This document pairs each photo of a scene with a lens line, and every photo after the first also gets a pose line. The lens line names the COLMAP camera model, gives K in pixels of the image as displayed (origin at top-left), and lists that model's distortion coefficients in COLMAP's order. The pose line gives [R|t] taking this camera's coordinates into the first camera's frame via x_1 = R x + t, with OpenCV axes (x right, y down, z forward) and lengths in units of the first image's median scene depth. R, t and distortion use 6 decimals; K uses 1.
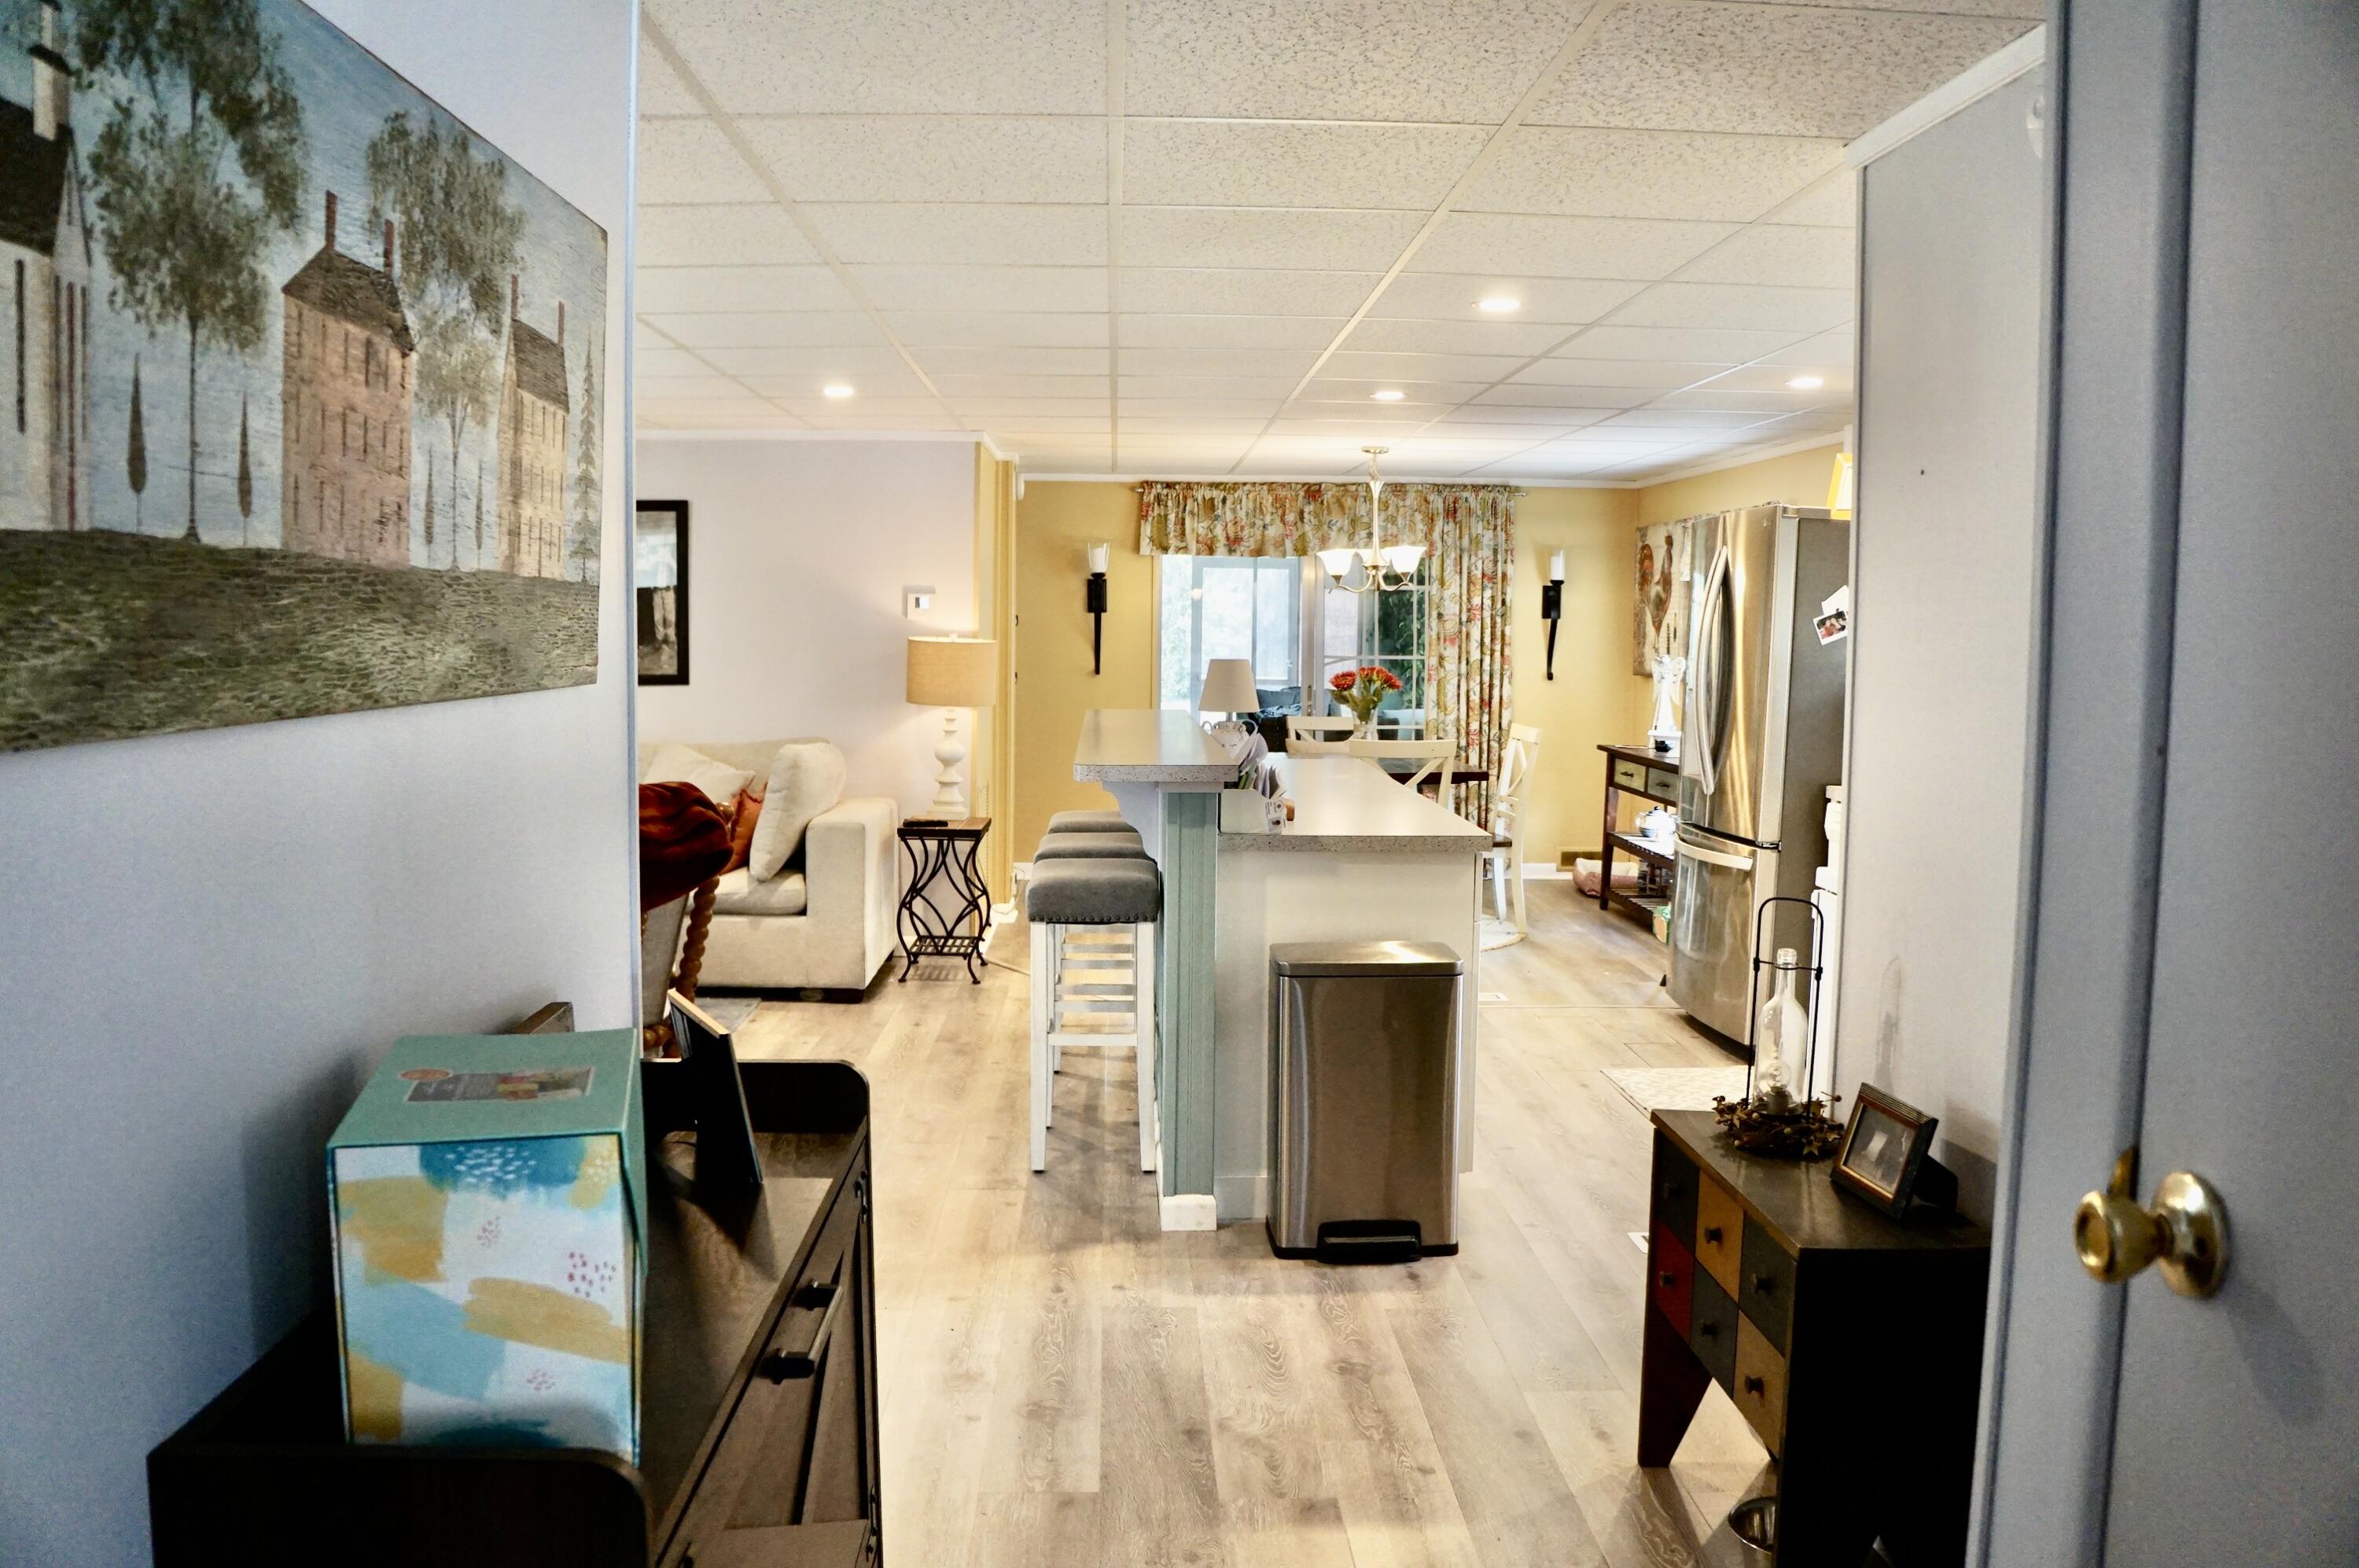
lens RADIAL K [[1862.0, 0, 1180.6], [0, 1862.0, 770.2], [0, 0, 1]] dist [-0.187102, 0.140060]
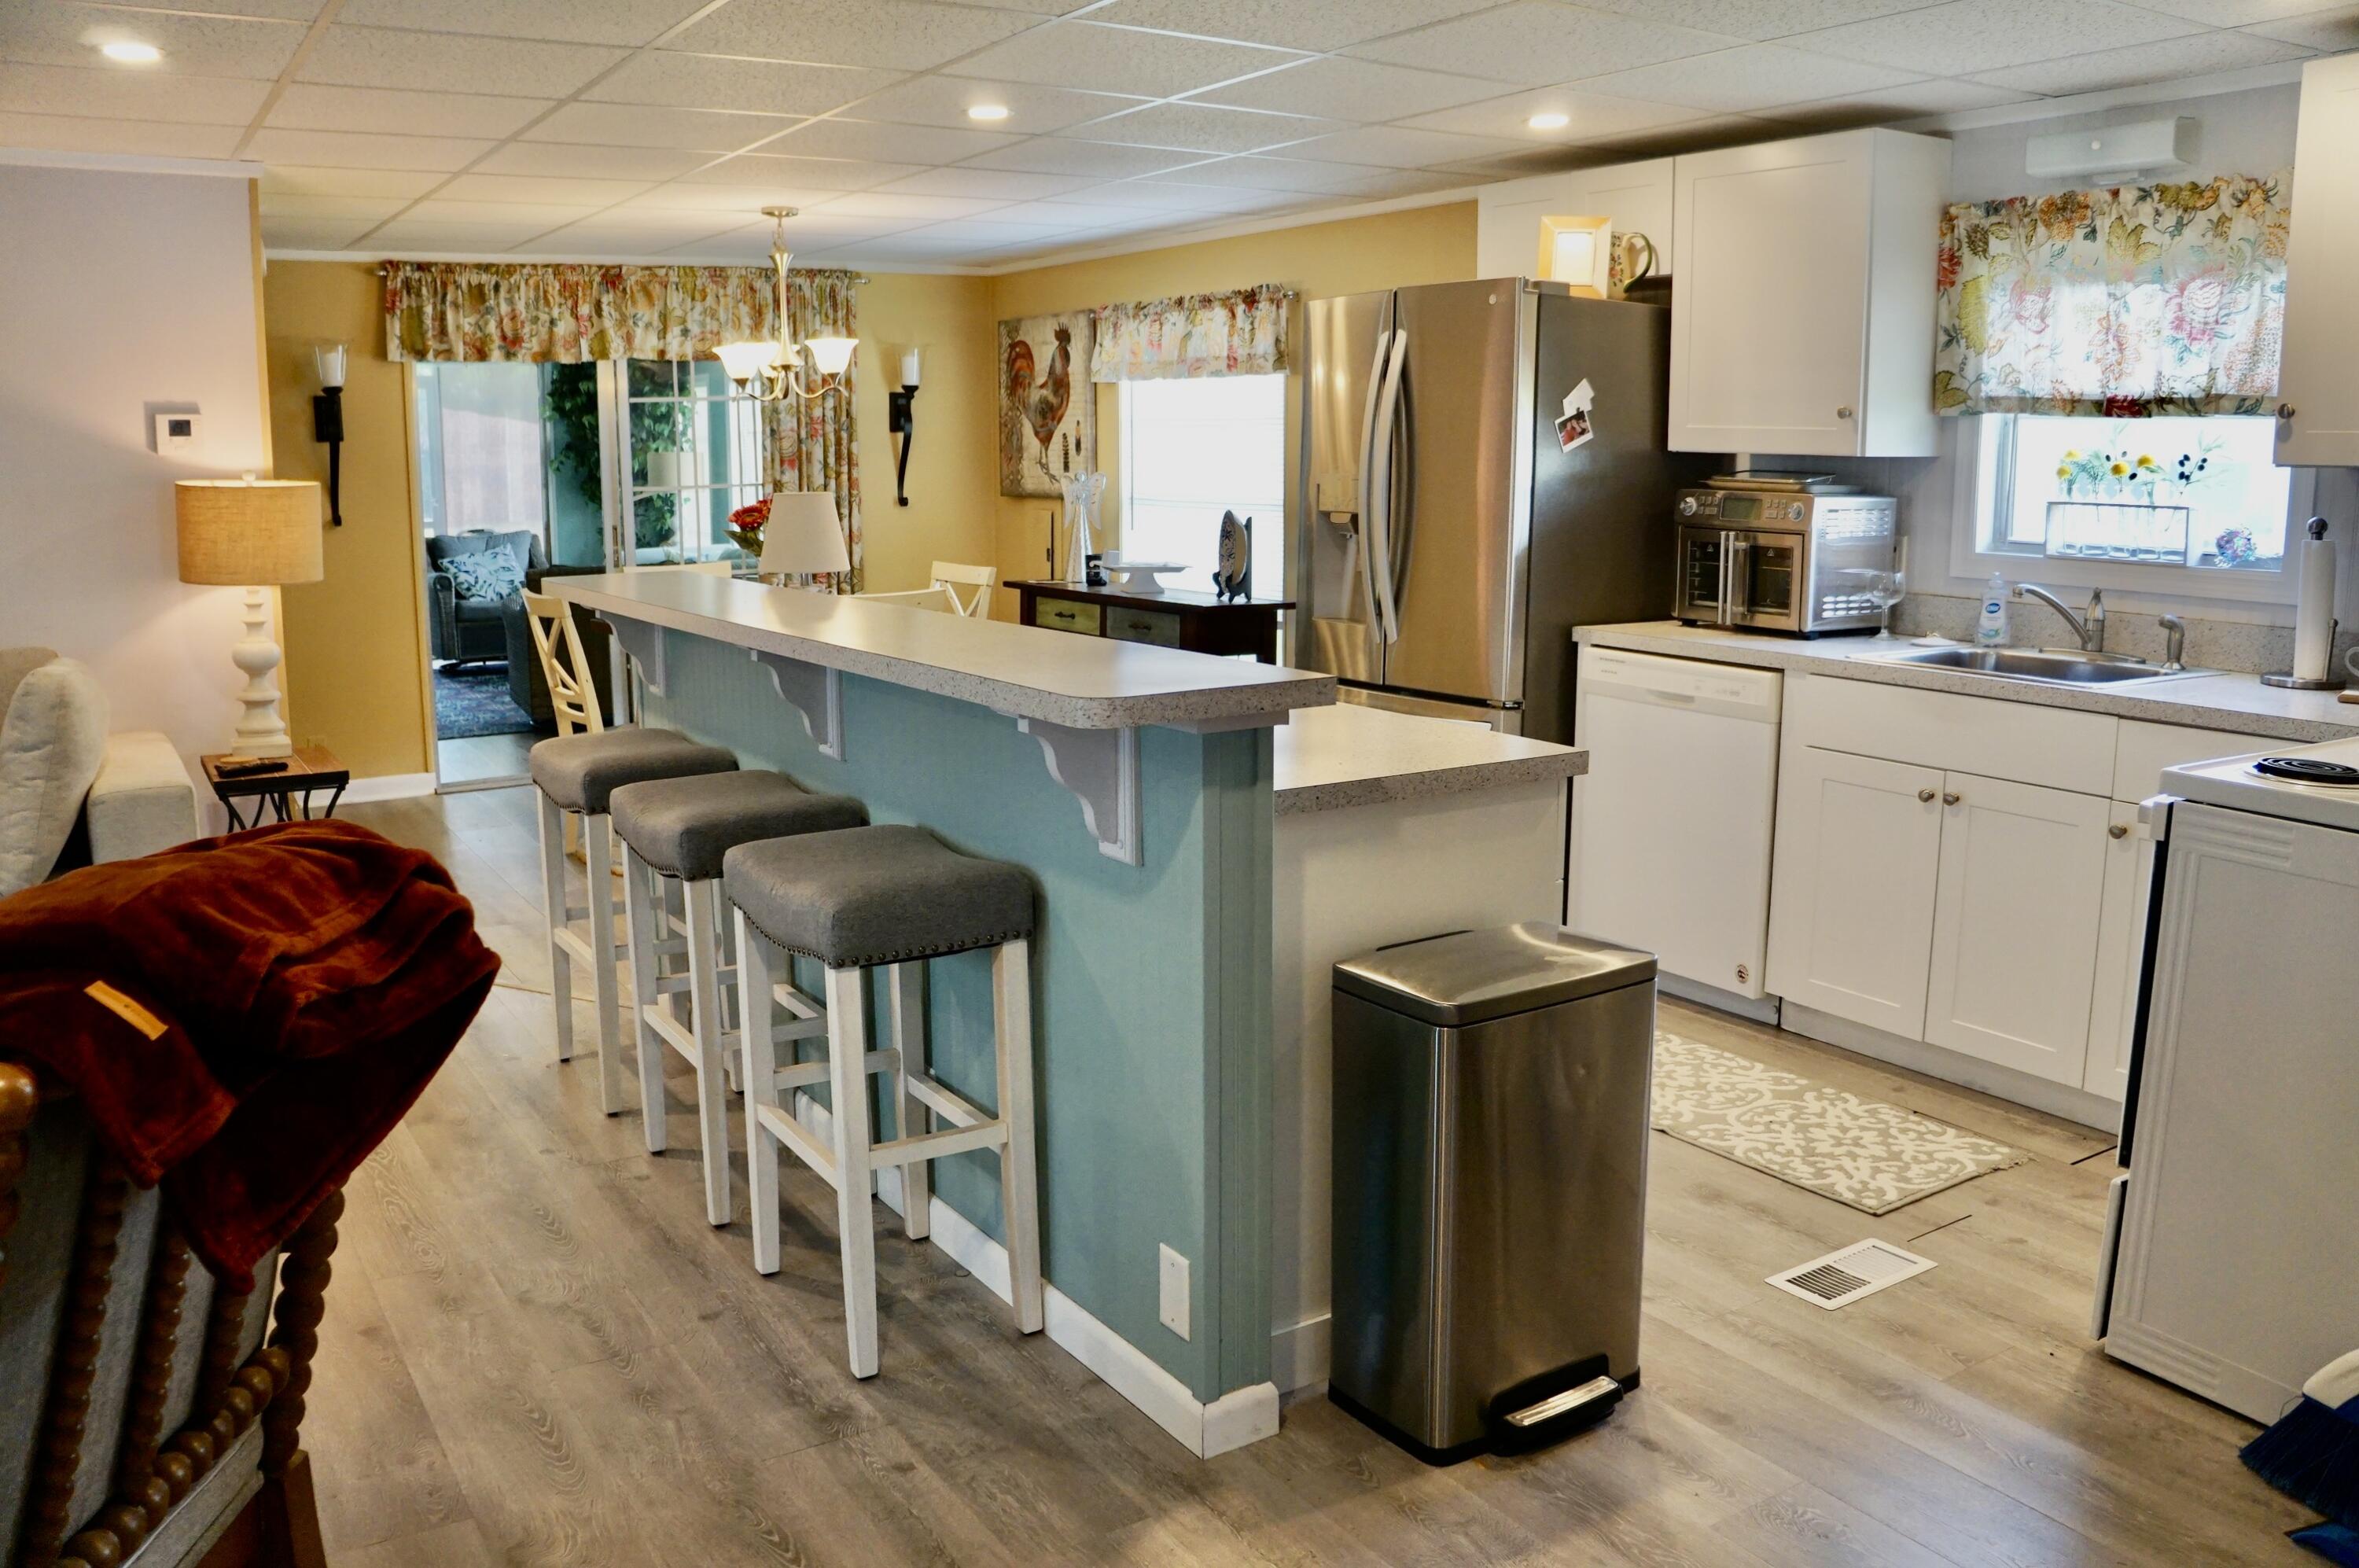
lens RADIAL K [[1862.0, 0, 1180.6], [0, 1862.0, 770.2], [0, 0, 1]] dist [-0.187102, 0.140060]
pose [[0.861463, -0.102075, 0.497456, -0.141610], [0.053712, 0.992410, 0.110622, -0.019012], [-0.504972, -0.068577, 0.860407, 0.250335]]
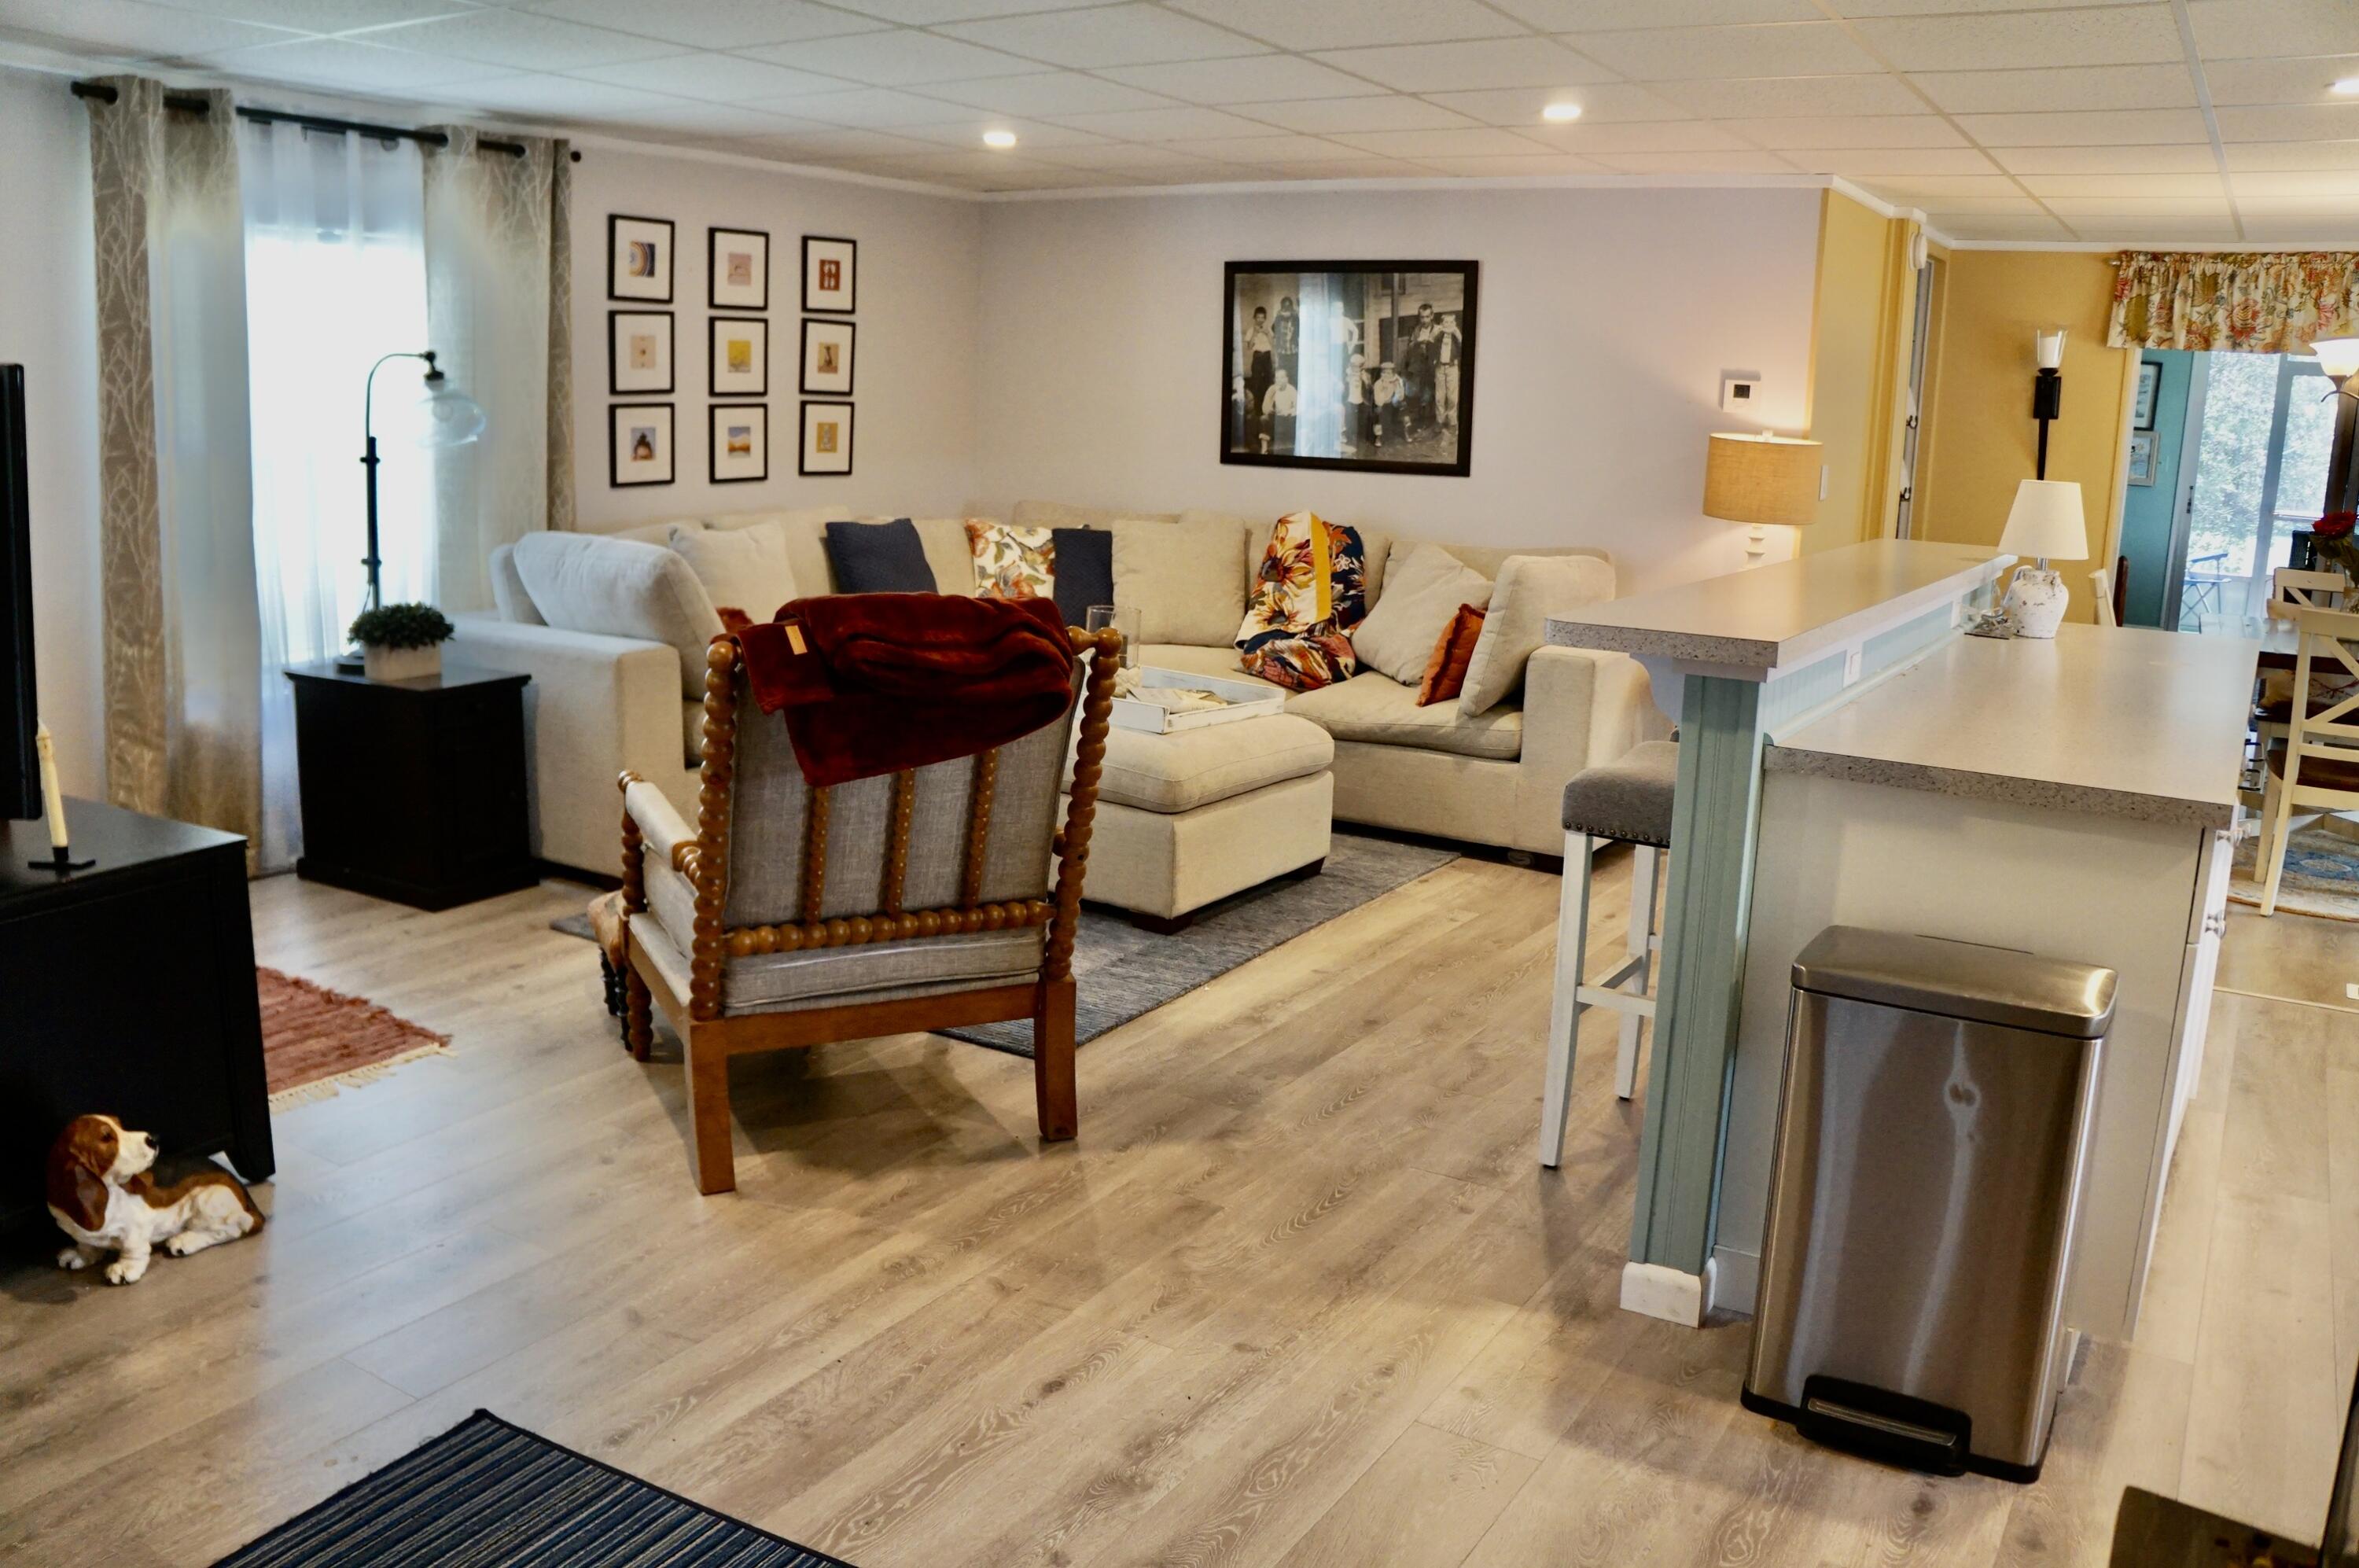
lens RADIAL K [[1862.0, 0, 1180.6], [0, 1862.0, 770.2], [0, 0, 1]] dist [-0.187102, 0.140060]
pose [[0.830489, 0.128219, -0.542077, 0.095818], [-0.067636, 0.989159, 0.130347, -0.012635], [0.552913, -0.071588, 0.830158, 0.176899]]
